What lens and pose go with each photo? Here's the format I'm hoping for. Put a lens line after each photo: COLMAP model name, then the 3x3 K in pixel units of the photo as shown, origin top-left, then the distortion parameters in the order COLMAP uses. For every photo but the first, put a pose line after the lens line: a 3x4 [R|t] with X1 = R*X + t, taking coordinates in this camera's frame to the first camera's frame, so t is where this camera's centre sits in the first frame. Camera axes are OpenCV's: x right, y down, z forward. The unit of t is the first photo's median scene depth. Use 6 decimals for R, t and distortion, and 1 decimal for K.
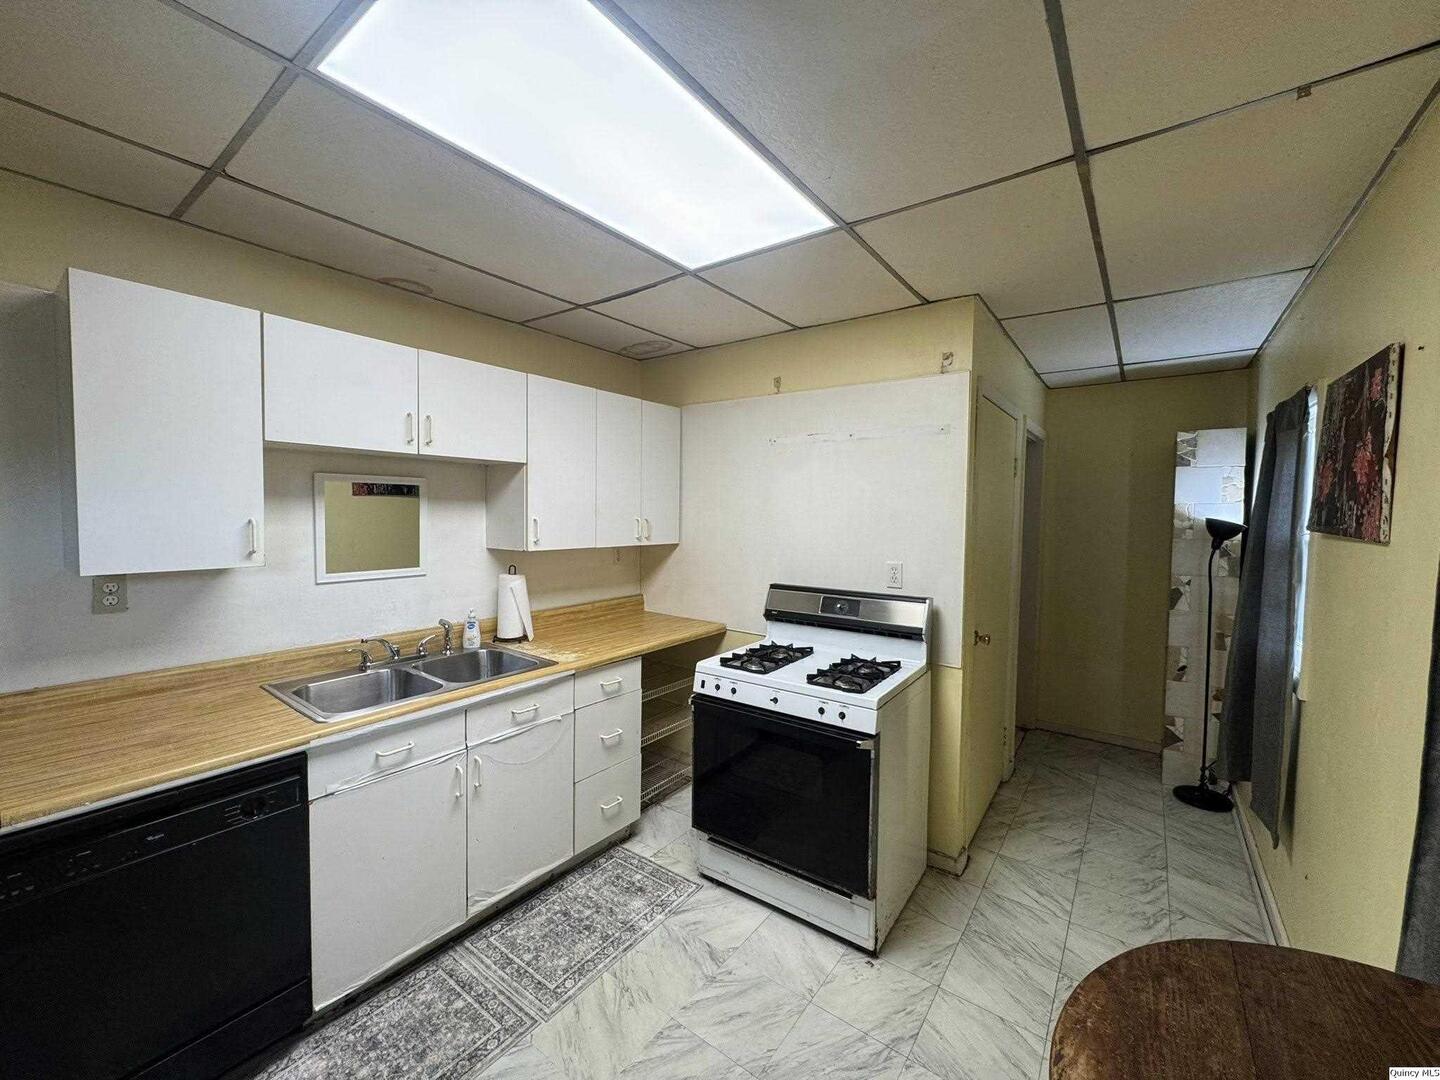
lens RADIAL K [[575.7, 0, 718.2], [0, 575.7, 541.4], [0, 0, 1]] dist [-0.000708, -0.000095]
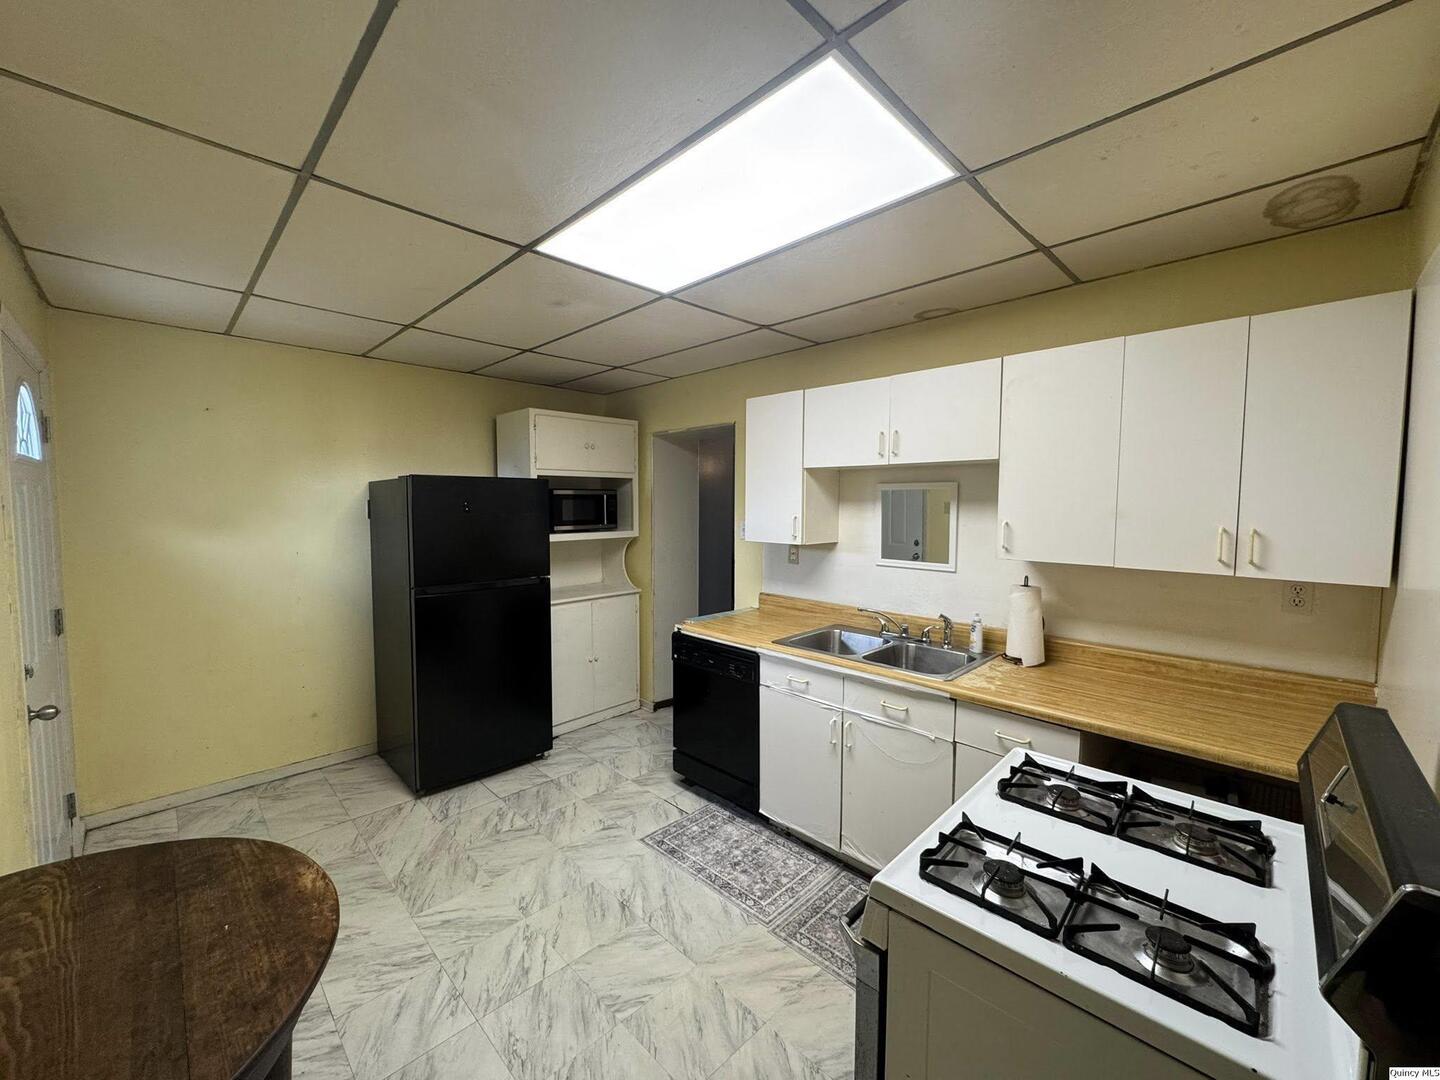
lens RADIAL K [[575.7, 0, 718.2], [0, 575.7, 541.4], [0, 0, 1]] dist [-0.000708, -0.000095]
pose [[-0.147504, 0.052598, -0.987662, 0.795696], [-0.061262, 0.996182, 0.062201, -0.049792], [0.987162, 0.069681, -0.143719, 0.922282]]
